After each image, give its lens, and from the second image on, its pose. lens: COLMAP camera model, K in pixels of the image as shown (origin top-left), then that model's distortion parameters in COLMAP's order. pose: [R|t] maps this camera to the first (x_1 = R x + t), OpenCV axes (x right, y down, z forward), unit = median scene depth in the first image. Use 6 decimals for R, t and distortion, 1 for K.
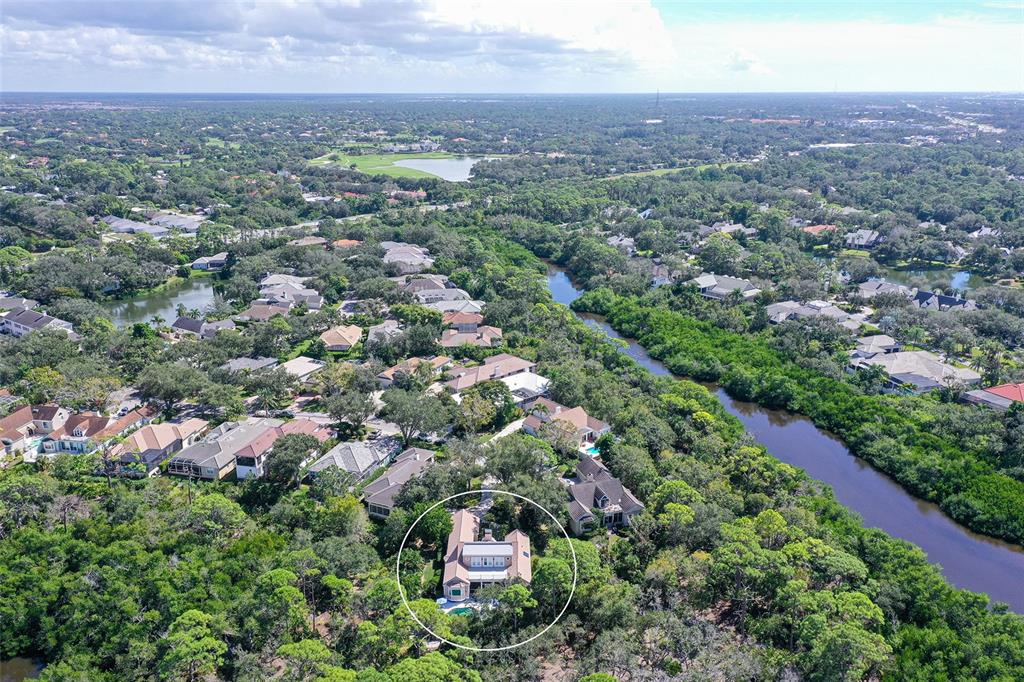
lens RADIAL K [[811.1, 0, 512.0], [0, 811.1, 341.0], [0, 0, 1]] dist [0.024474, 0.004502]
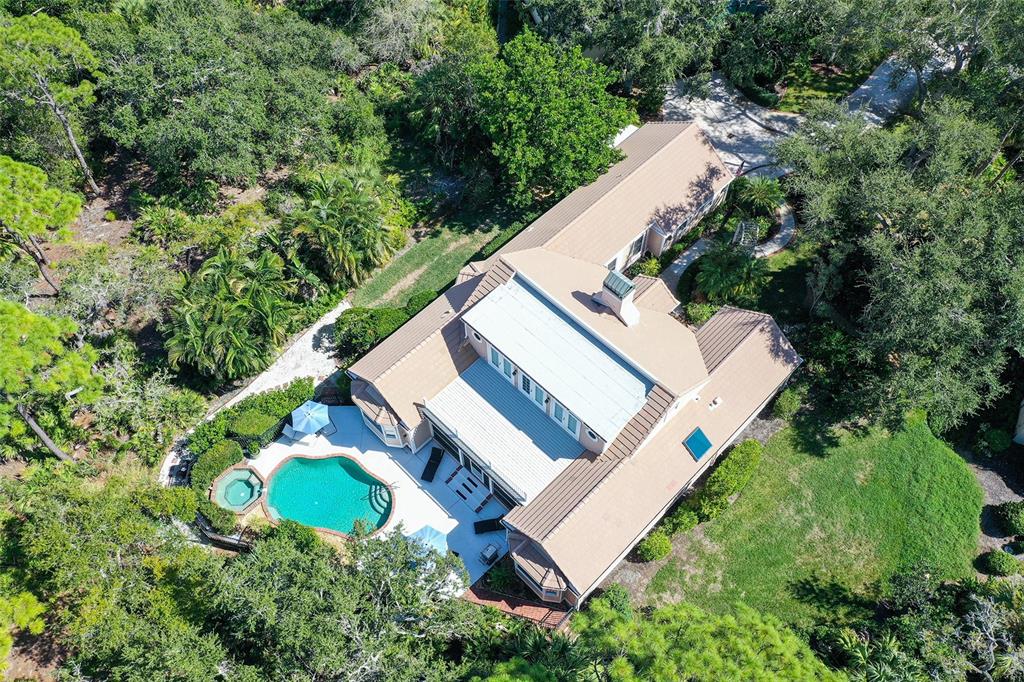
lens RADIAL K [[811.1, 0, 512.0], [0, 811.1, 341.0], [0, 0, 1]] dist [0.024474, 0.004502]
pose [[0.704846, 0.597677, -0.382066, 0.031625], [-0.197411, 0.682601, 0.703623, 0.047250], [0.681338, -0.420522, 0.599116, 0.492457]]
